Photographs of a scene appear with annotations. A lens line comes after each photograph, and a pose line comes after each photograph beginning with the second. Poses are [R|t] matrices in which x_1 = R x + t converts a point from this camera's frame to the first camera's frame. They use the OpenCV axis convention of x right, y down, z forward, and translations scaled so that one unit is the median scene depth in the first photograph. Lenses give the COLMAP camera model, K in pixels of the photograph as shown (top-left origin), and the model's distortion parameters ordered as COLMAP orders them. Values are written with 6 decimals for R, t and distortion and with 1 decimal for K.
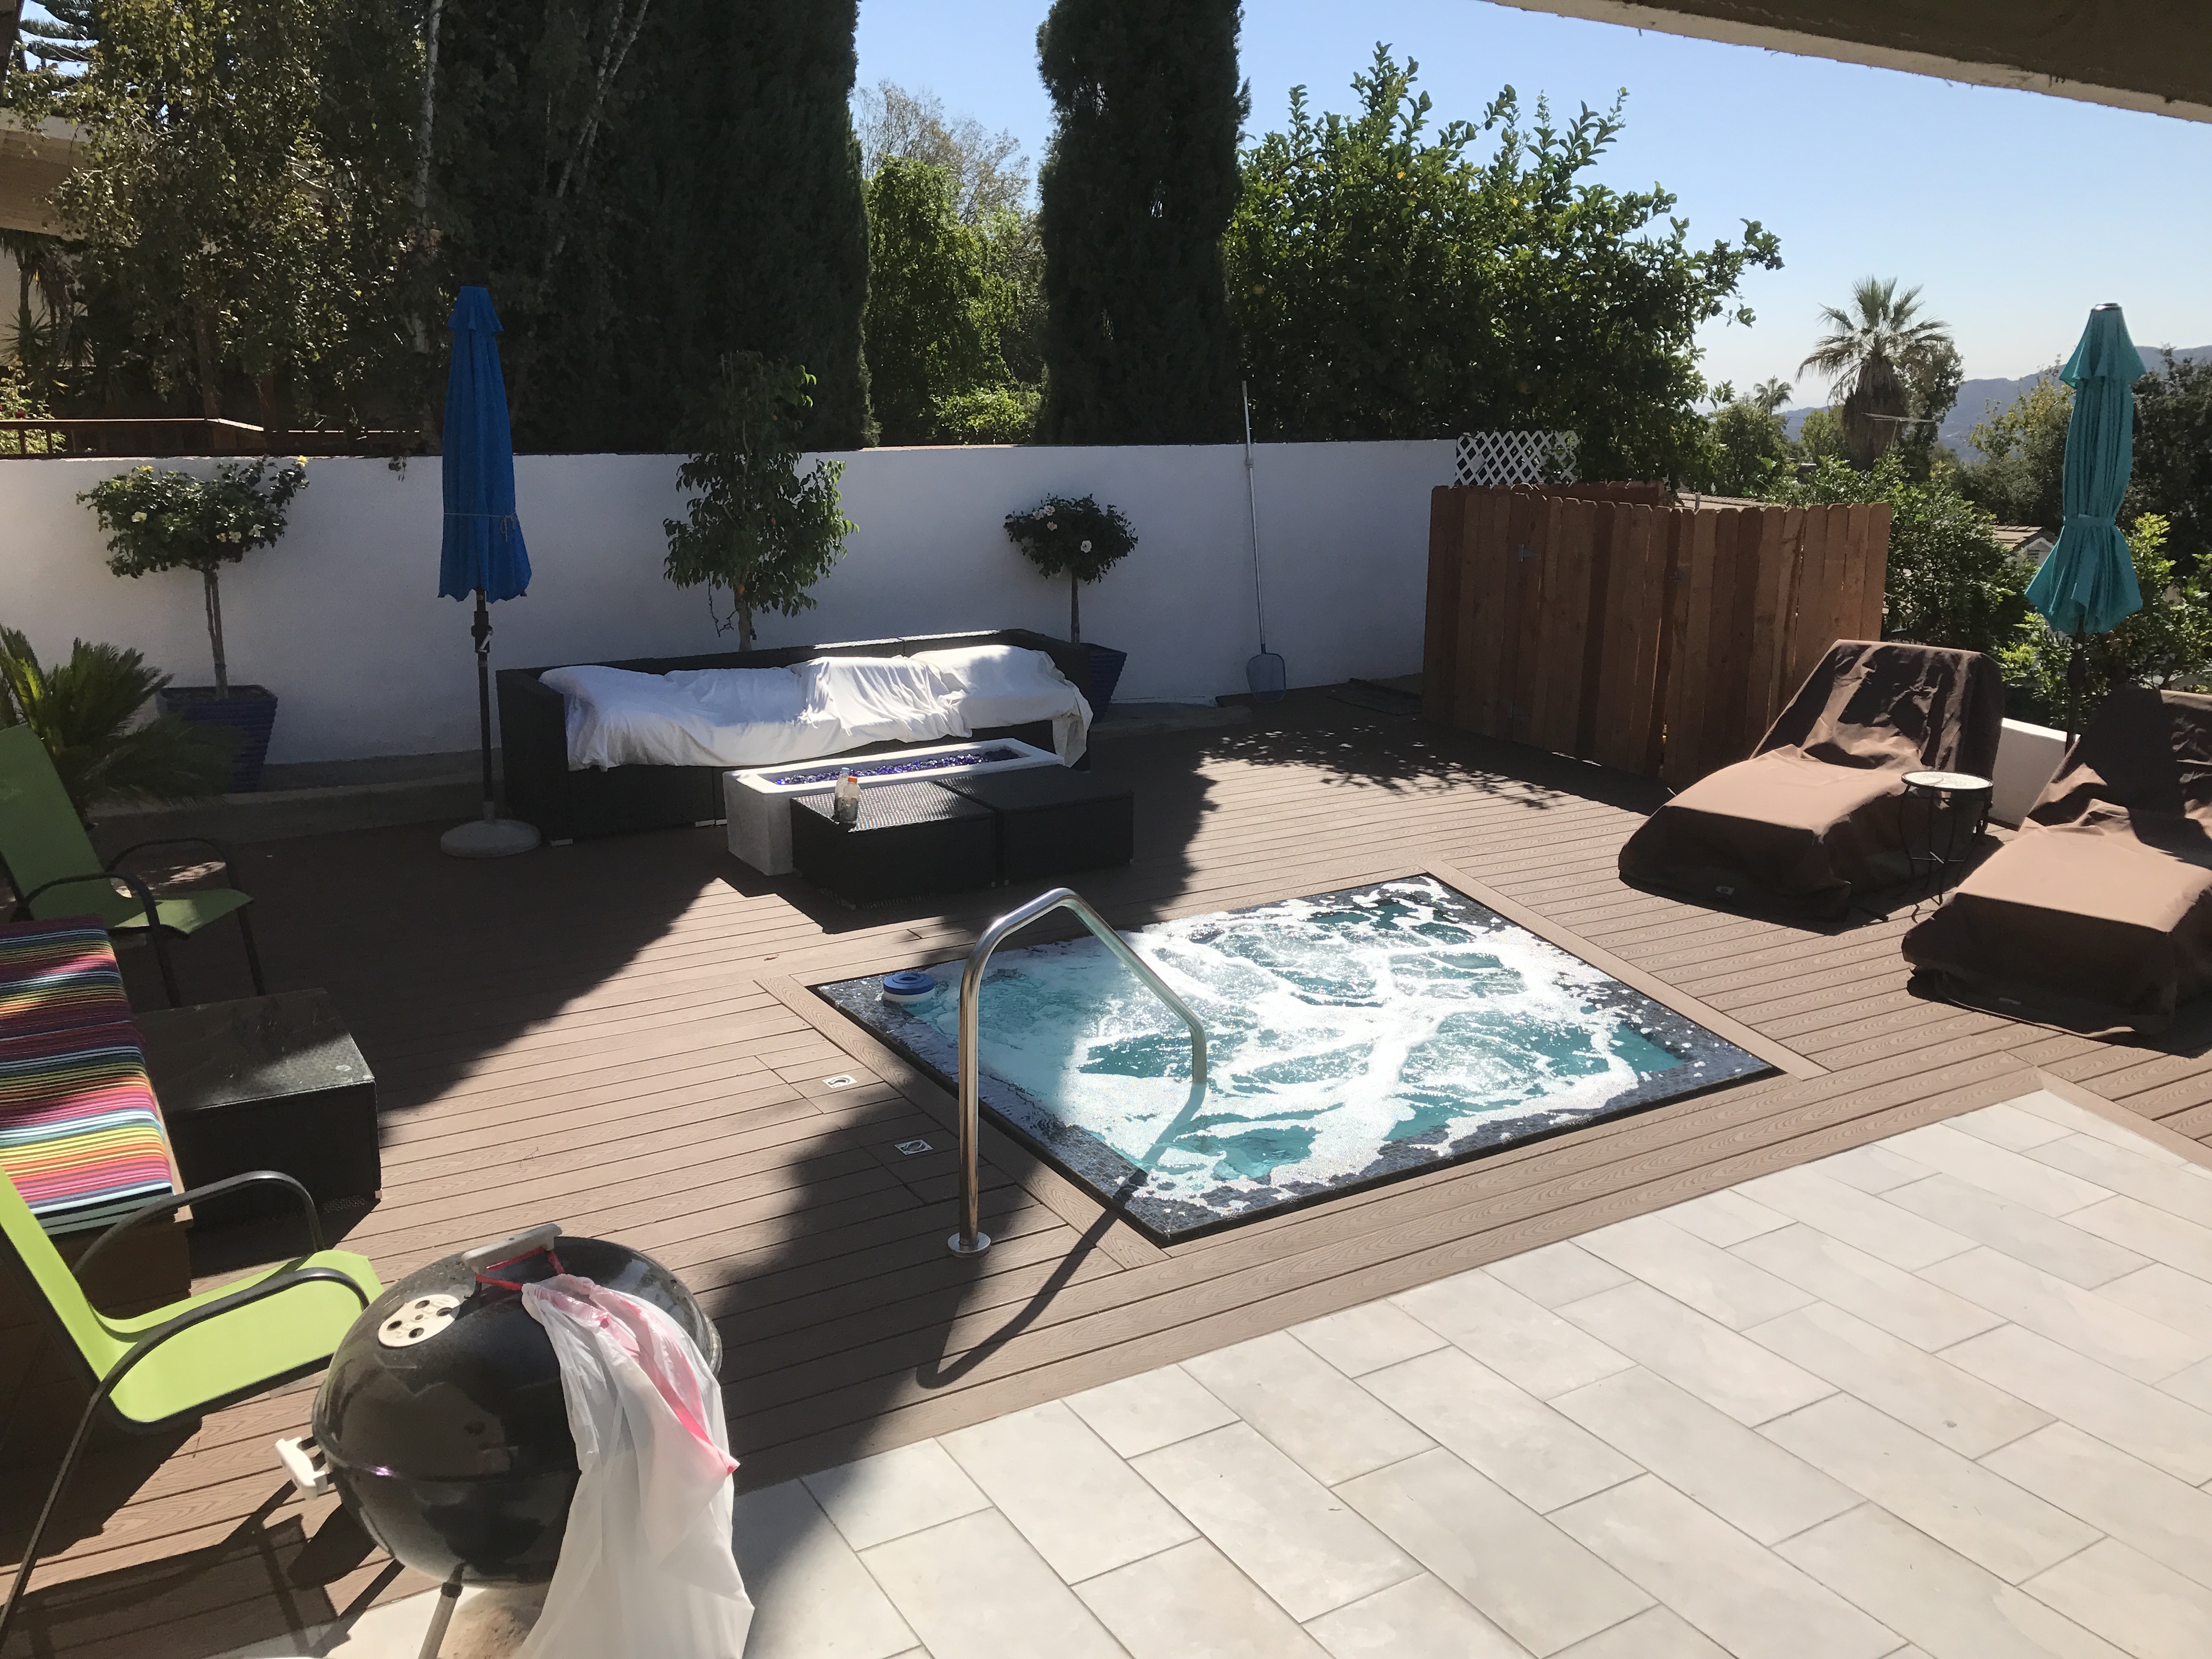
lens RADIAL K [[1776.9, 0, 1111.2], [0, 1776.9, 822.3], [0, 0, 1]] dist [0.025960, -0.022908]
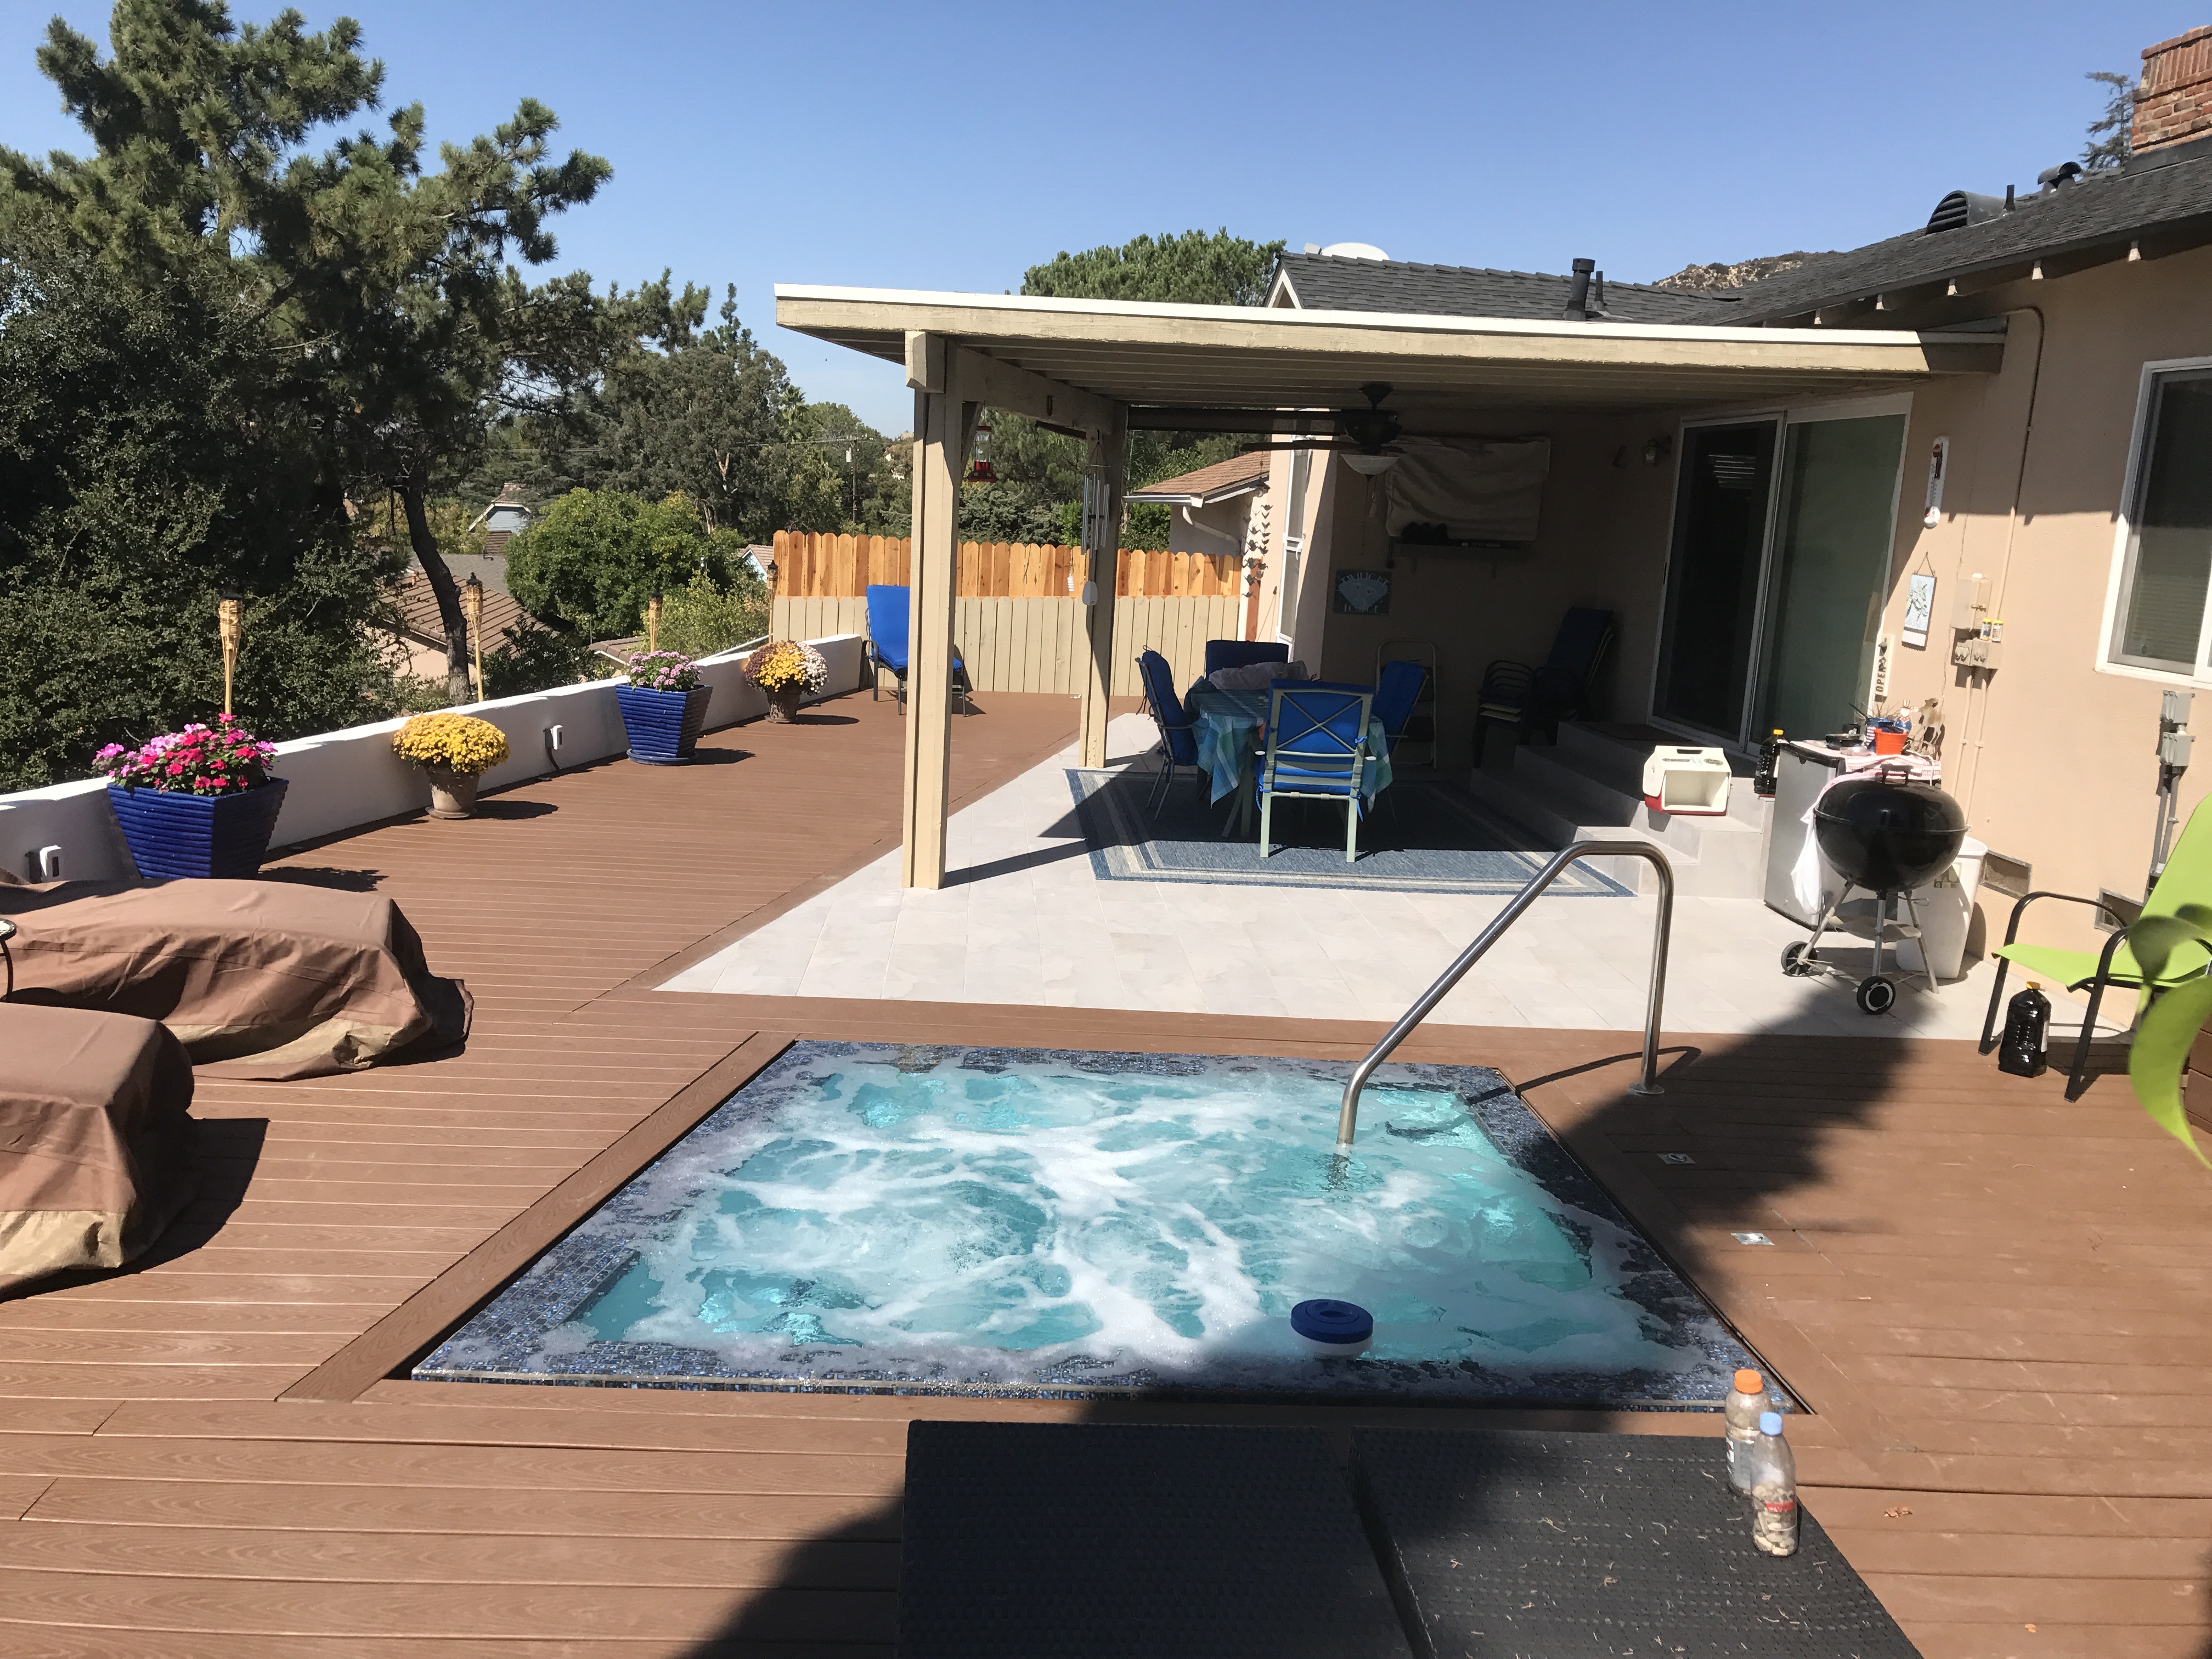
lens RADIAL K [[1776.9, 0, 1111.2], [0, 1776.9, 822.3], [0, 0, 1]] dist [0.025960, -0.022908]
pose [[-0.875542, -0.130929, 0.465063, -0.162575], [0.061586, 0.924484, 0.376213, -0.246343], [-0.479201, 0.358032, -0.801361, 1.149849]]
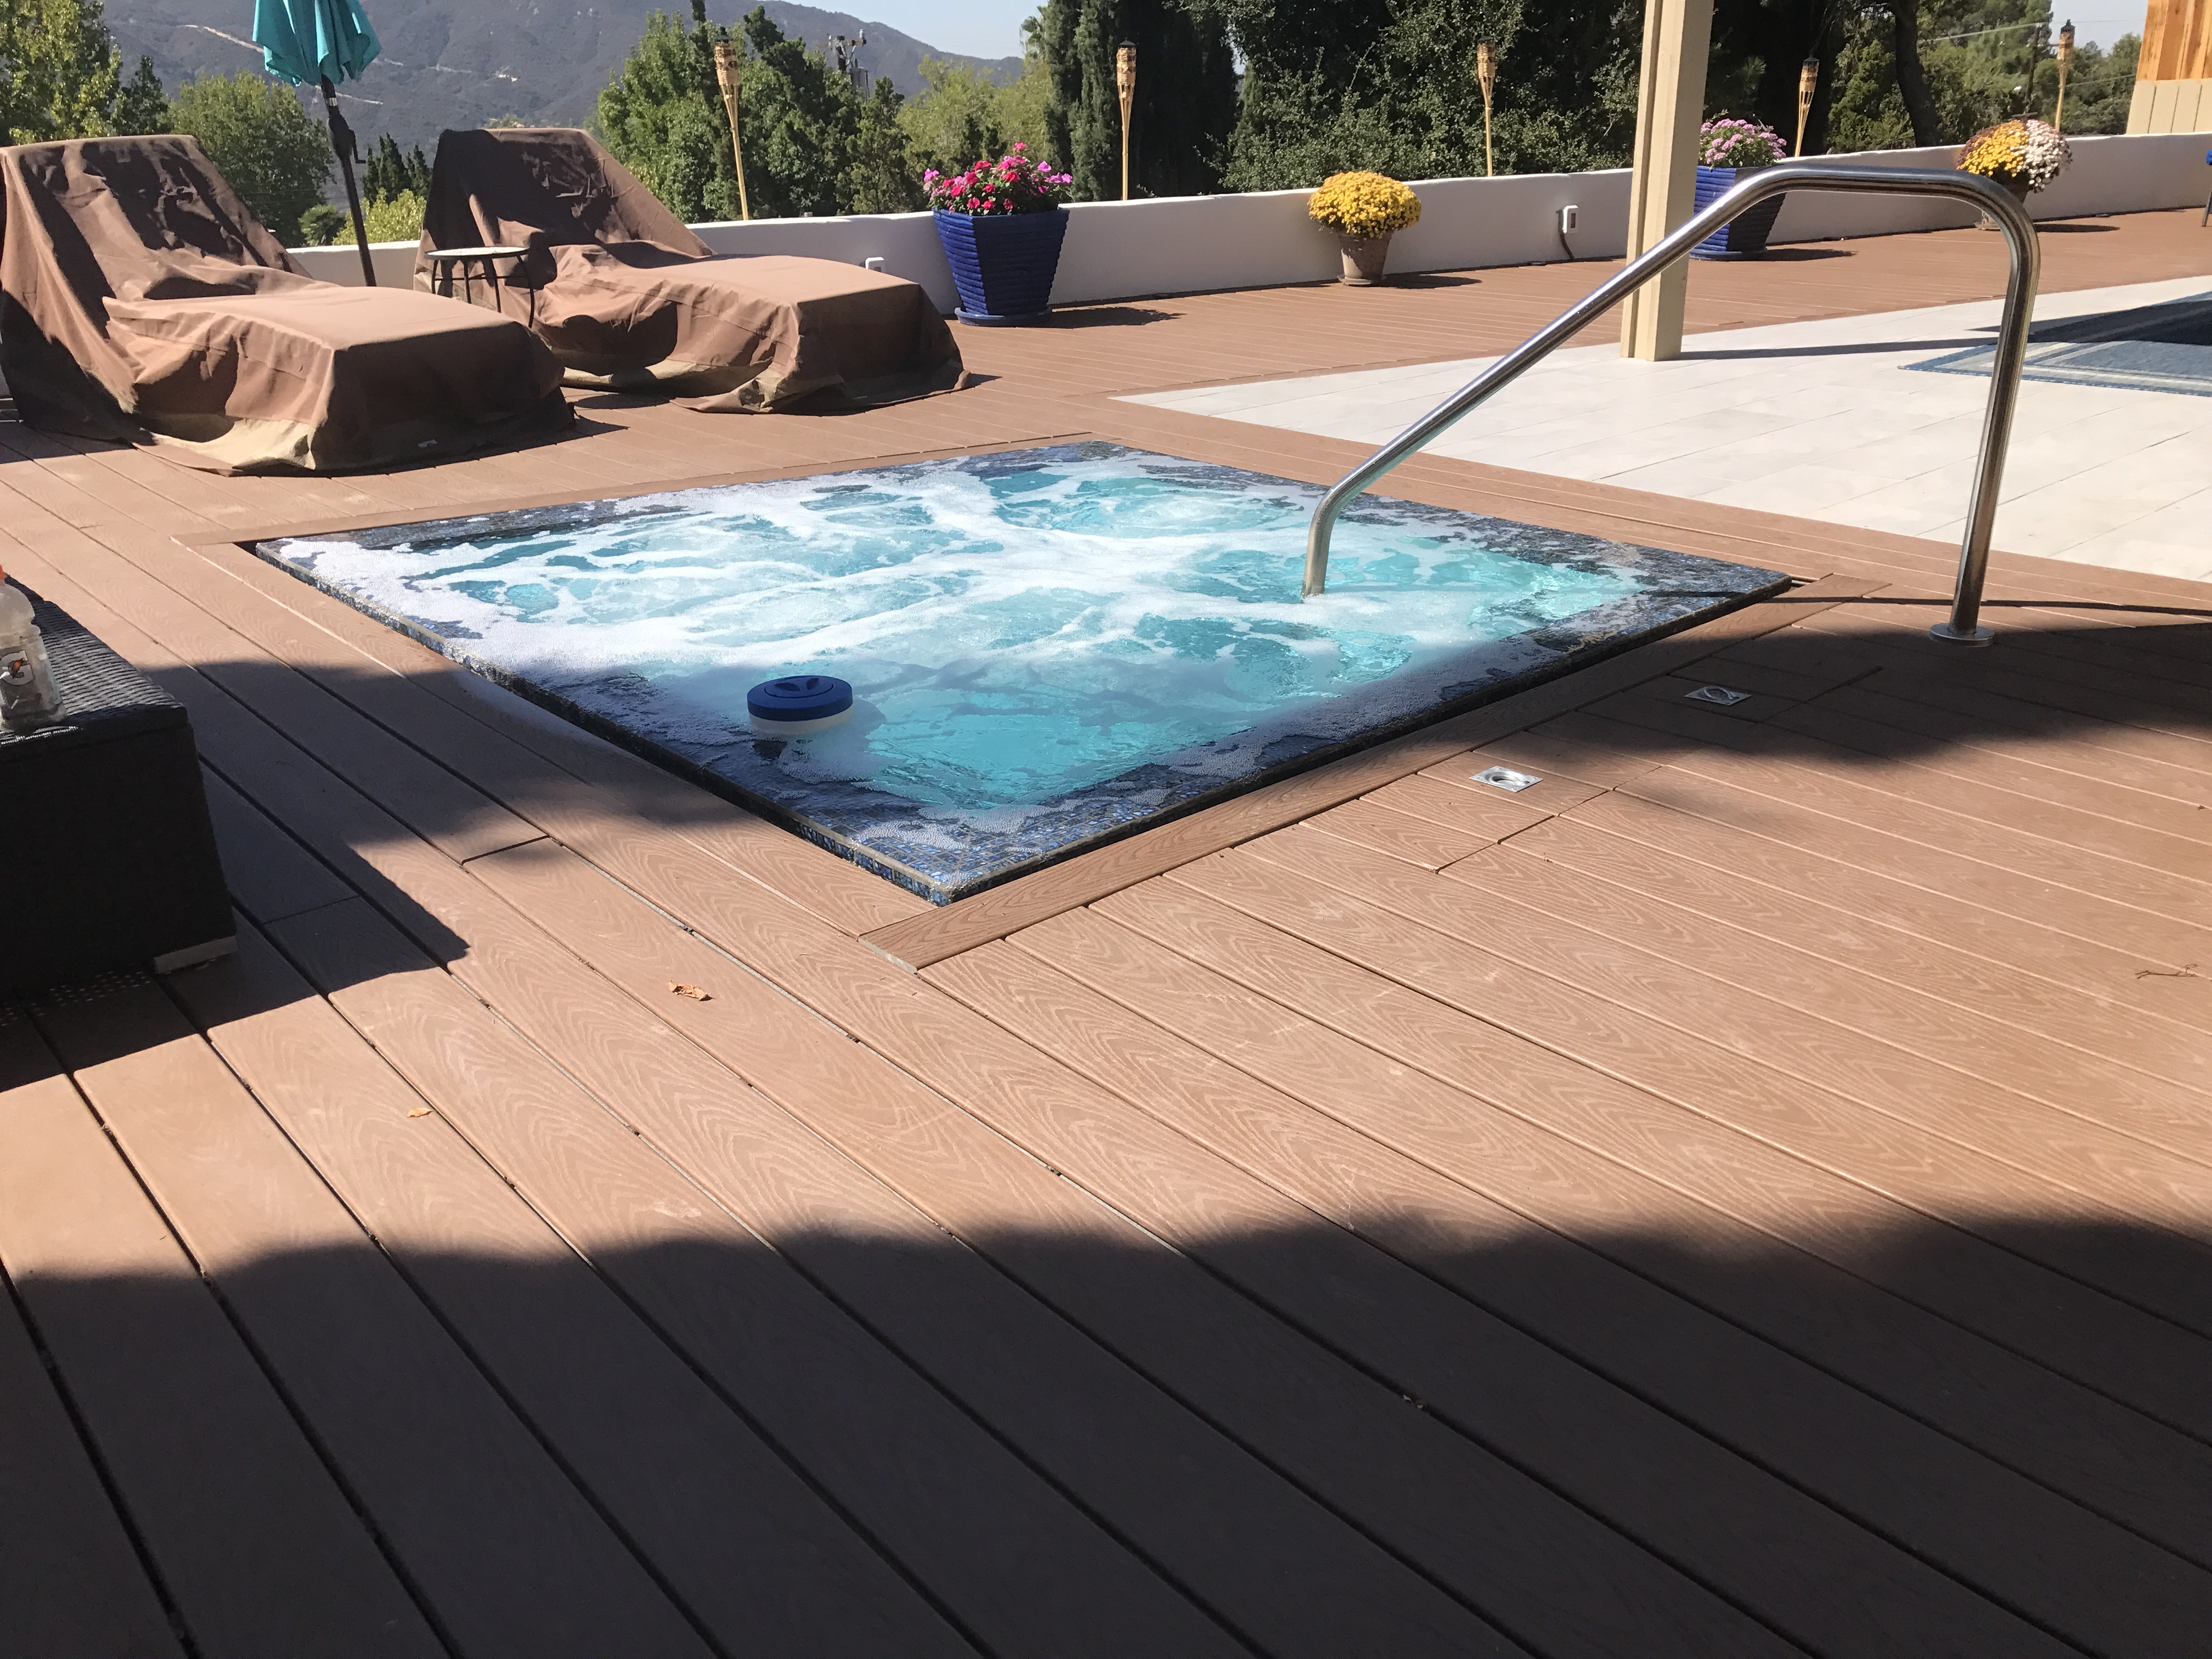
lens RADIAL K [[1776.9, 0, 1111.2], [0, 1776.9, 822.3], [0, 0, 1]] dist [0.025960, -0.022908]
pose [[-0.176434, -0.379179, 0.908347, -0.386372], [0.257510, 0.872903, 0.414401, -0.052535], [-0.950031, 0.307023, -0.056368, 0.744375]]
